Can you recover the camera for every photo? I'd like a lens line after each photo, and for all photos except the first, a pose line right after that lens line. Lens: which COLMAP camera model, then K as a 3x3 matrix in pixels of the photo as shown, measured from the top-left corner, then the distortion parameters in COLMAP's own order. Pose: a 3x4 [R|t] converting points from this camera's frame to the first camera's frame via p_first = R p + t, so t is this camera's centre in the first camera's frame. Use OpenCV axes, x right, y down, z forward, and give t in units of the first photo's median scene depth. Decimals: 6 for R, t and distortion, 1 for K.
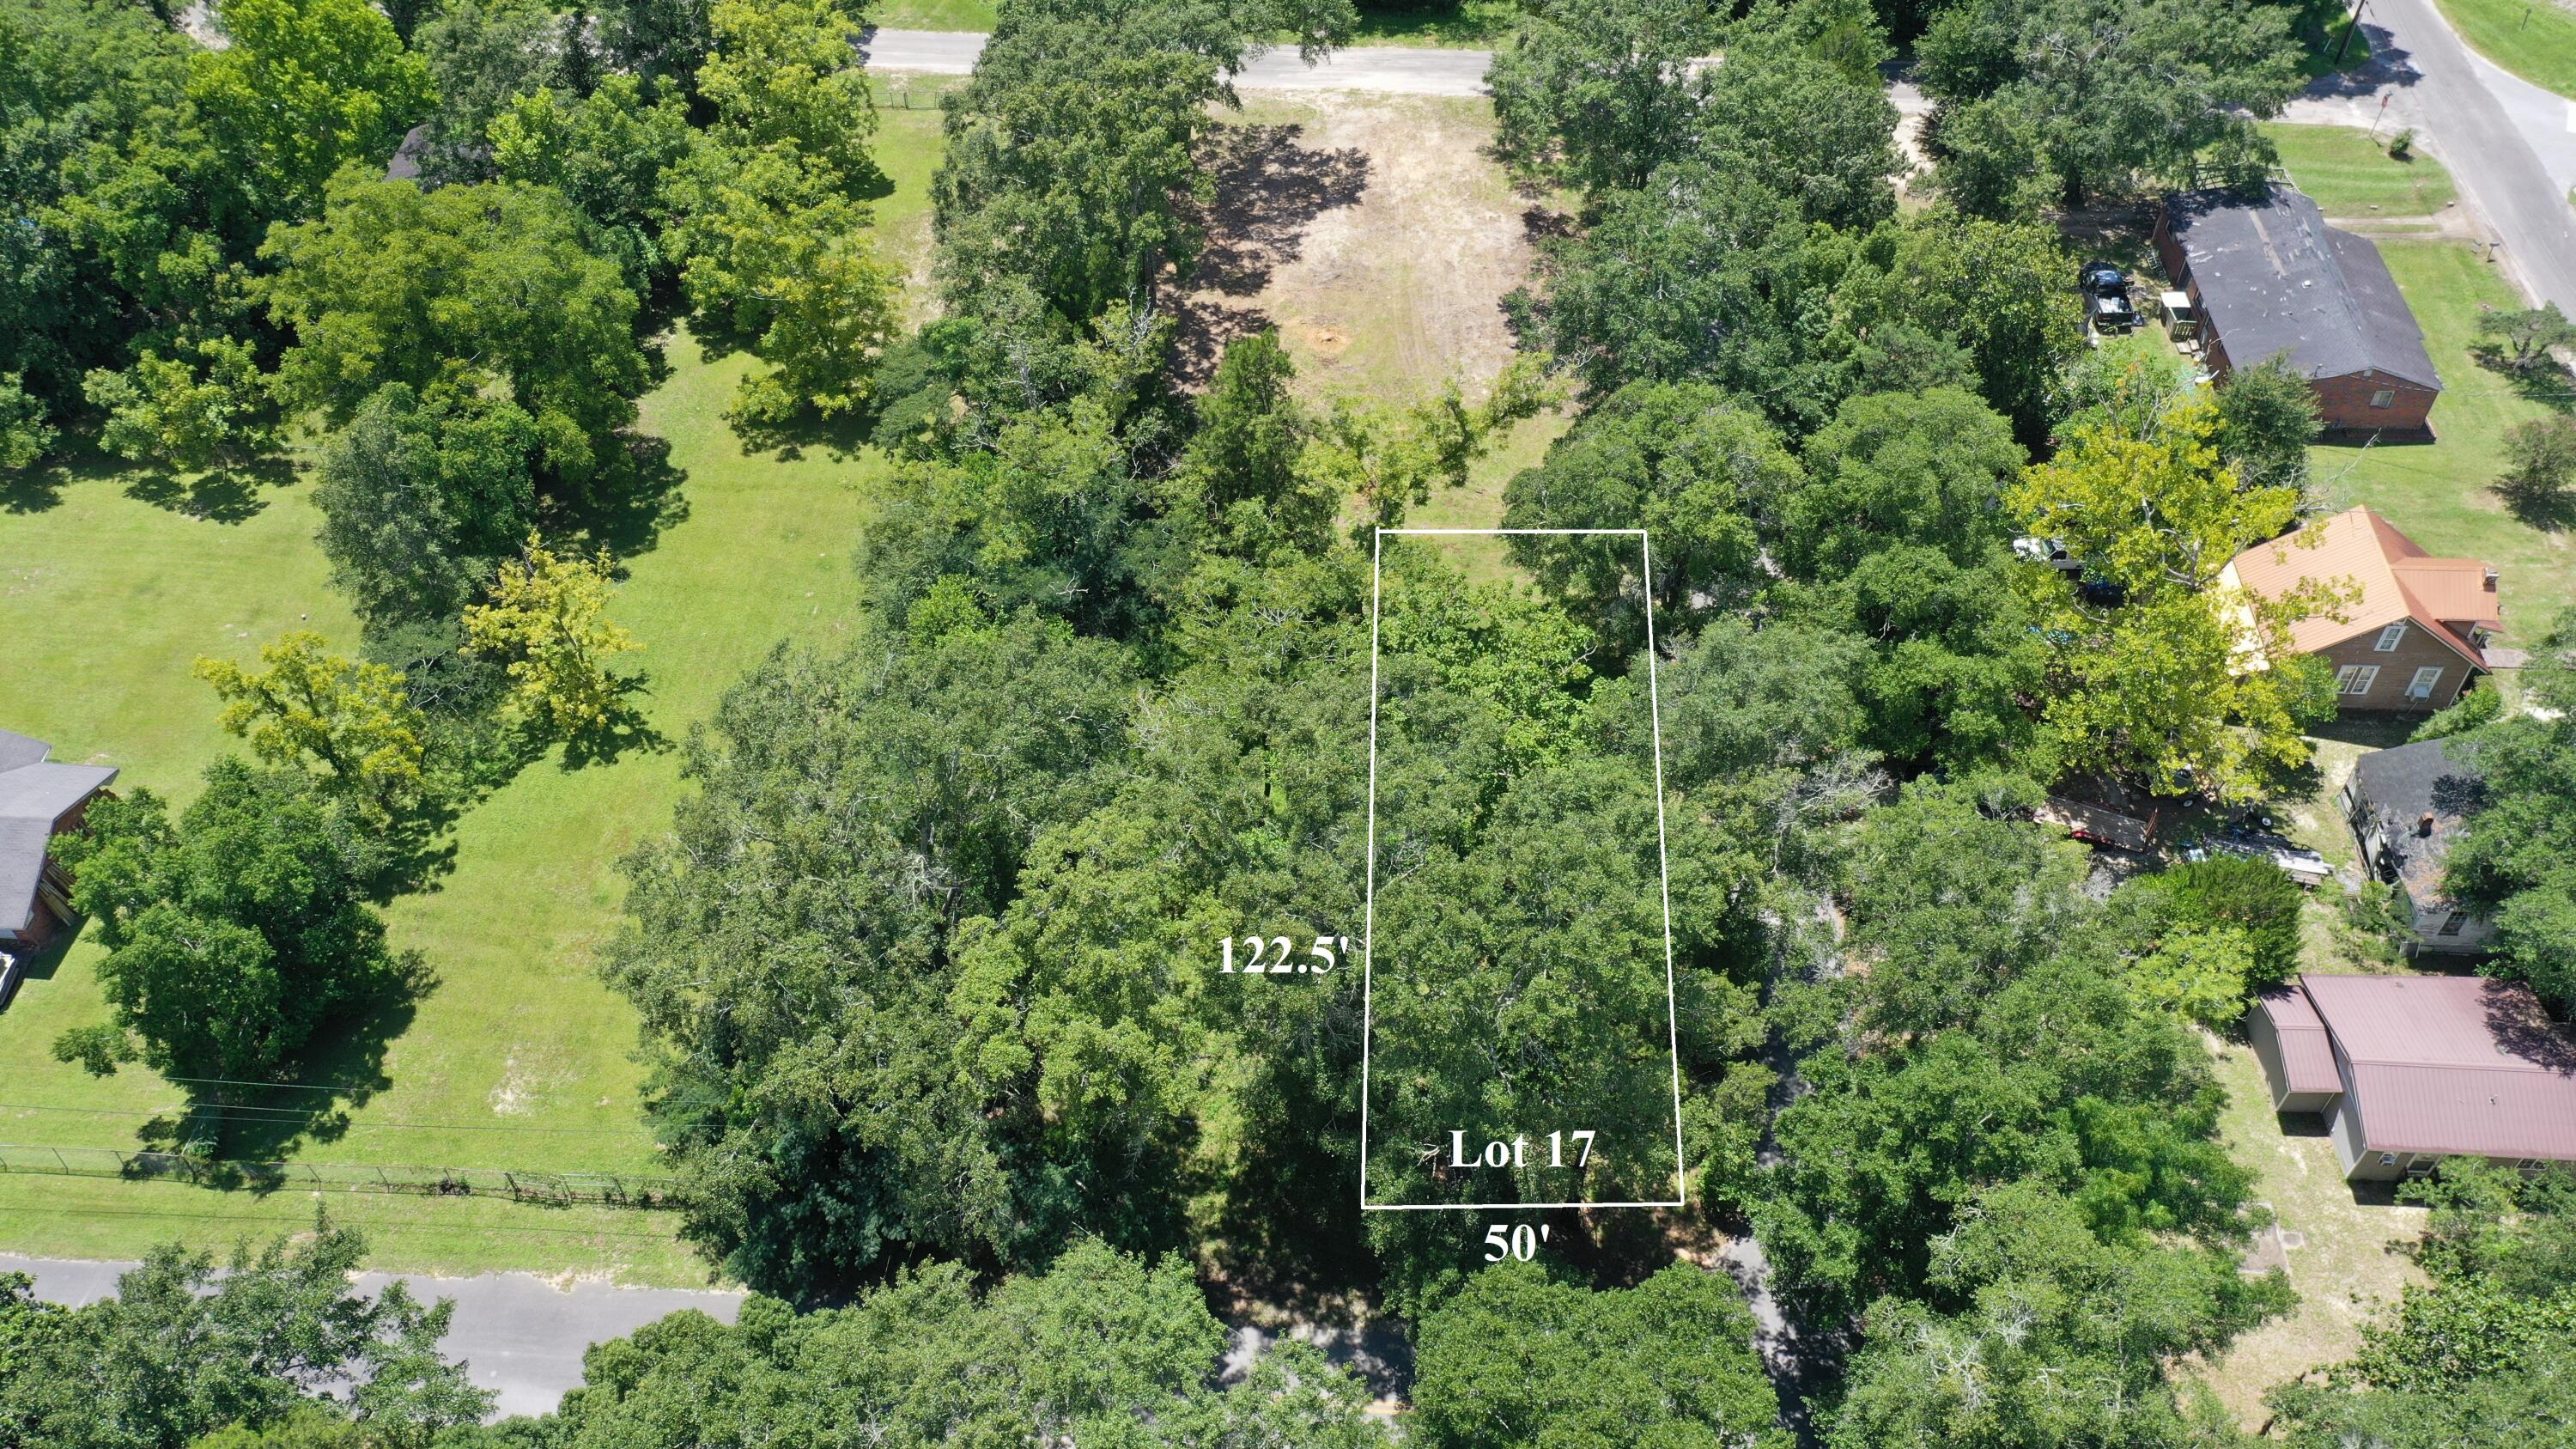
lens RADIAL K [[2077.3, 0, 1285.3], [0, 2077.3, 717.8], [0, 0, 1]] dist [0.028541, -0.000294]
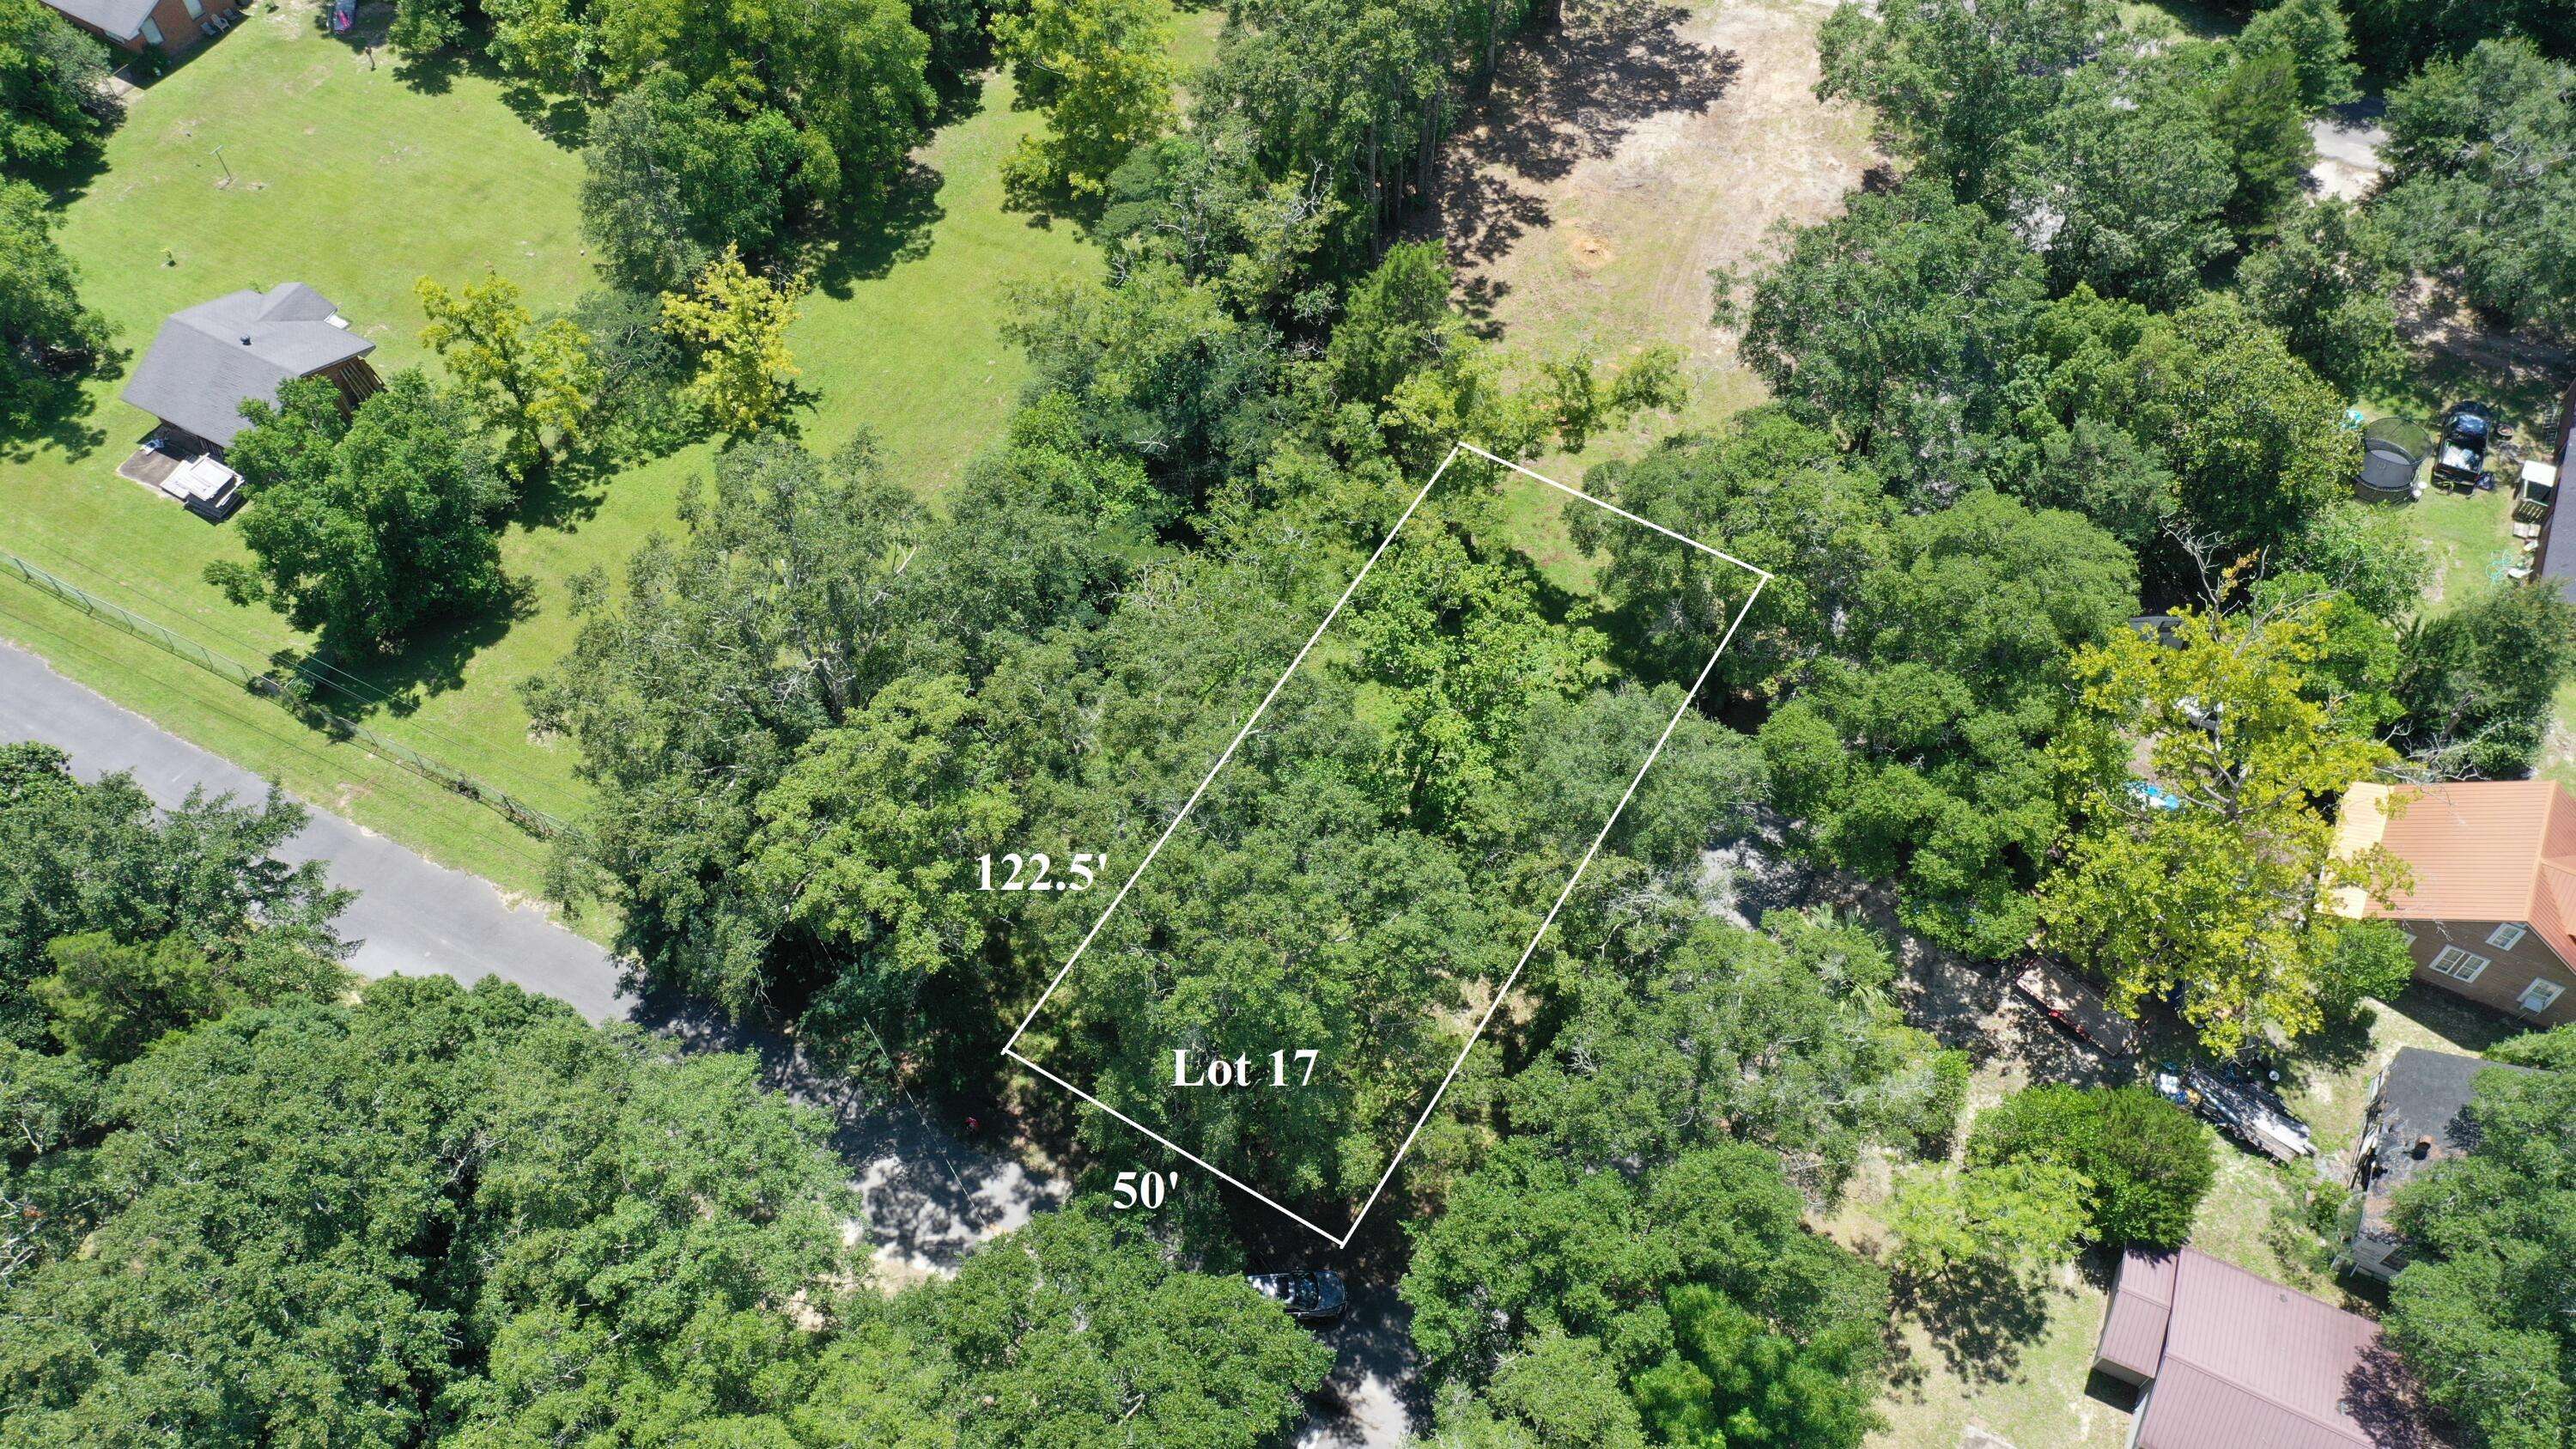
lens RADIAL K [[2077.3, 0, 1297.4], [0, 2077.3, 721.4], [0, 0, 1]] dist [0.028541, -0.000294]
pose [[0.913124, 0.328609, -0.241289, 0.222301], [-0.294628, 0.940987, 0.166545, -0.107450], [0.281778, -0.080986, 0.956056, 0.022276]]
